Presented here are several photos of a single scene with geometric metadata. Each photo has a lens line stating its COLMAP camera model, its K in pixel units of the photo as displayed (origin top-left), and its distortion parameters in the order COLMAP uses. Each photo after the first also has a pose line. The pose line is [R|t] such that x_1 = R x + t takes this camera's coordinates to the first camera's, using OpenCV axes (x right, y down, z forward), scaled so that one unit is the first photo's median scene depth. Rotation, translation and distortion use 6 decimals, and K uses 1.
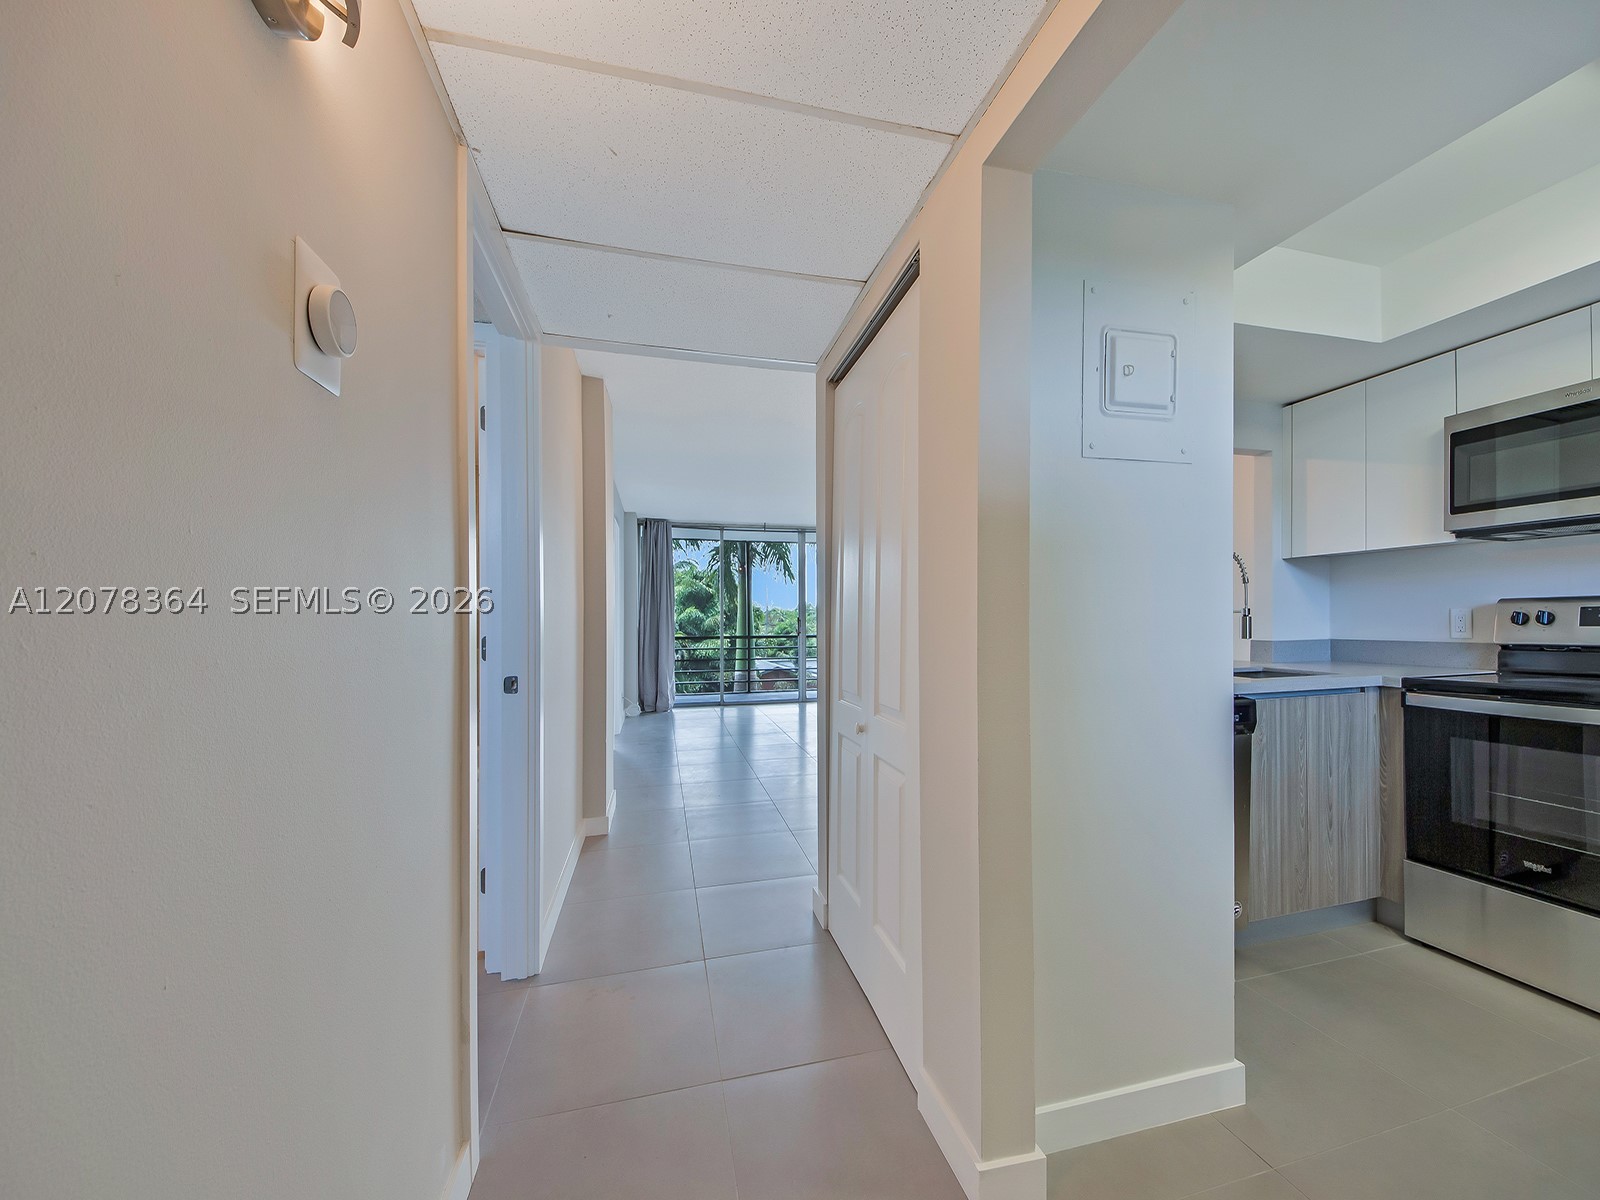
lens RADIAL K [[598.5, 0, 805.4], [0, 598.5, 607.9], [0, 0, 1]] dist [0.045390, -0.022007]
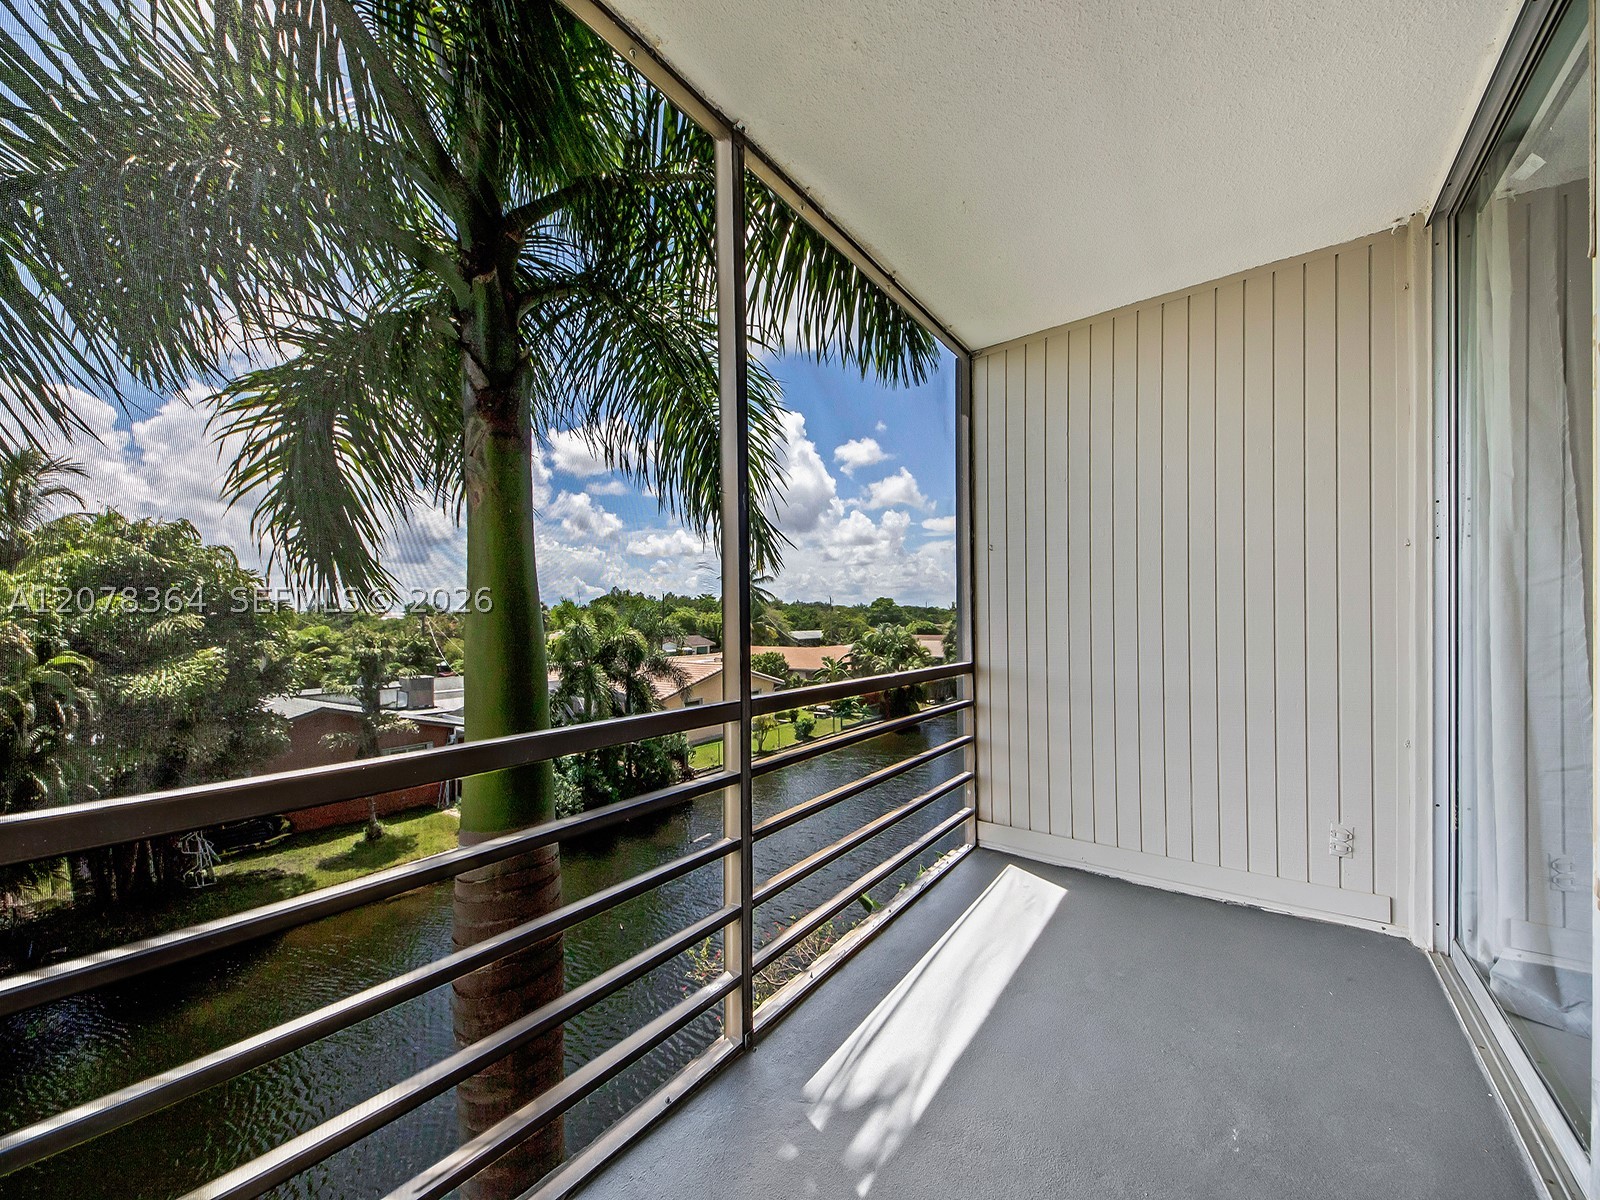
lens RADIAL K [[598.5, 0, 805.4], [0, 598.5, 607.9], [0, 0, 1]] dist [0.045390, -0.022007]
pose [[0.761845, 0.020339, 0.647440, -0.945422], [-0.014409, 0.999792, -0.014453, 0.071142], [-0.647599, 0.001682, 0.761980, 3.319688]]
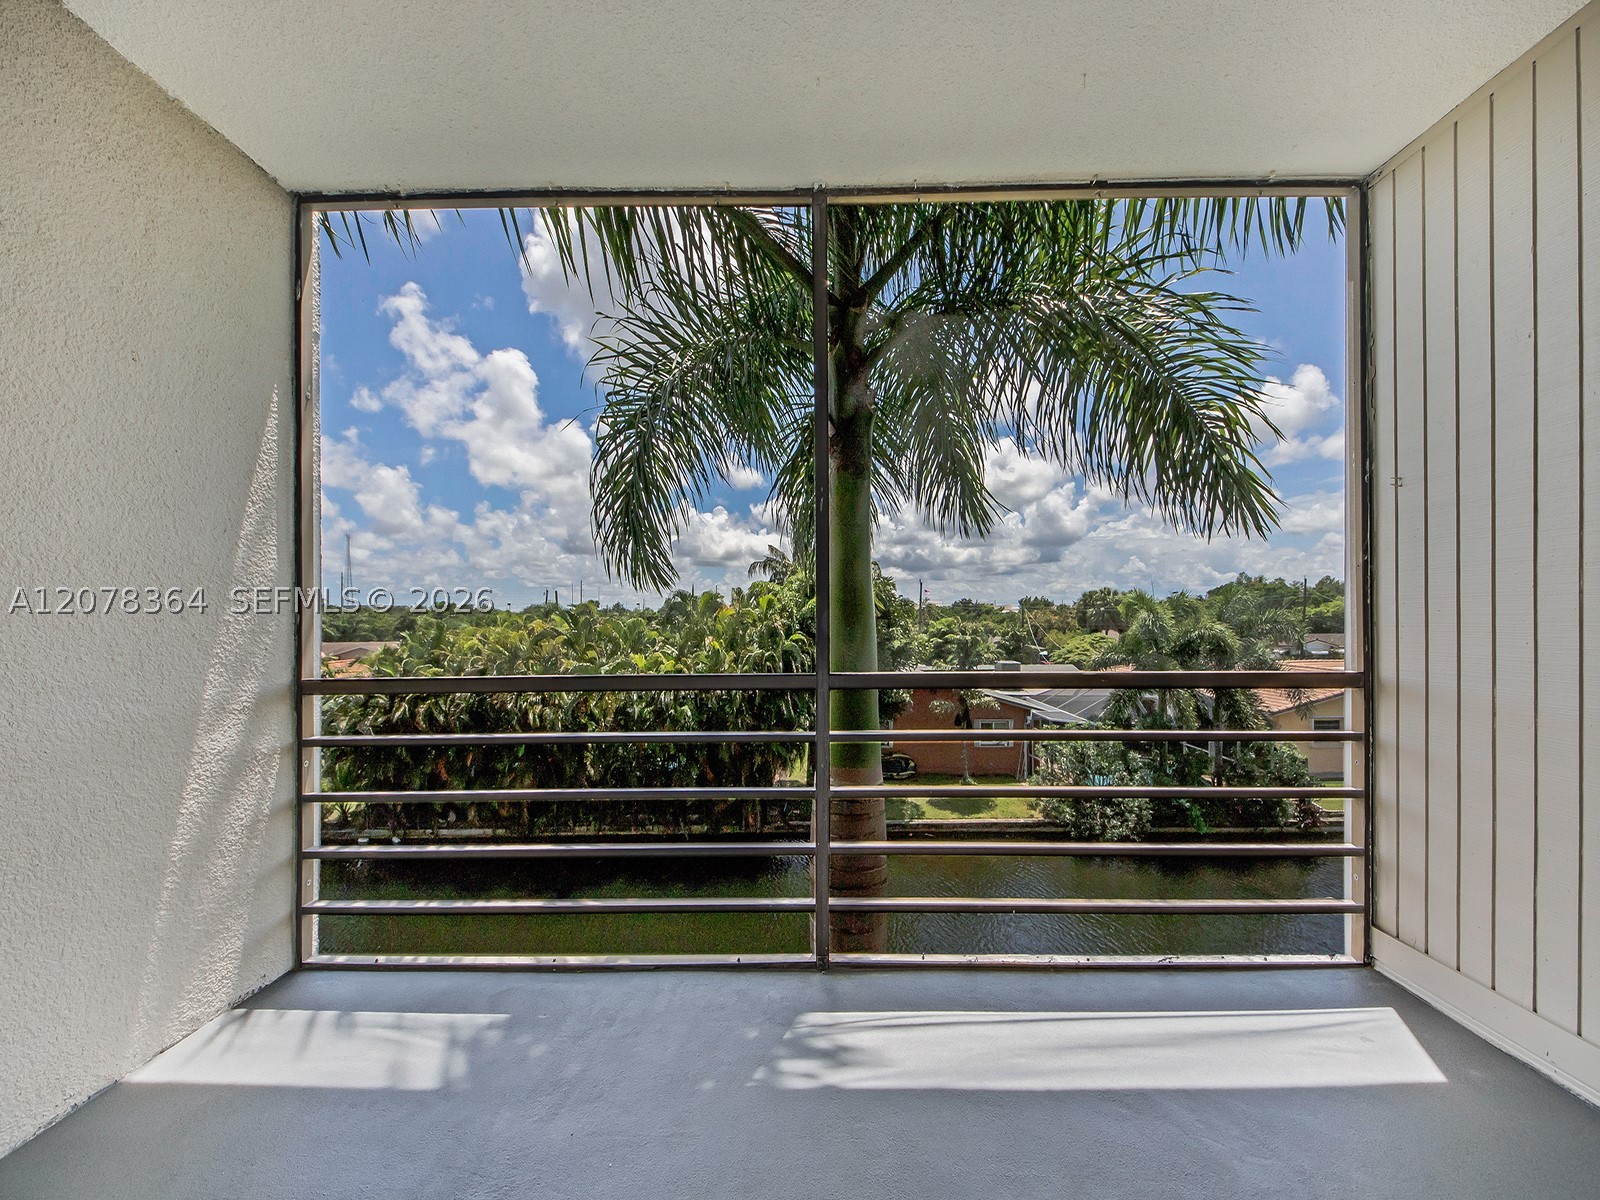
lens RADIAL K [[601.5, 0, 805.5], [0, 601.5, 601.4], [0, 0, 1]] dist [0.083545, -0.035341]
pose [[0.971151, -0.001759, -0.238459, -0.258802], [0.000339, 0.999982, -0.005997, 0.076187], [0.238465, 0.005743, 0.971134, 3.034951]]
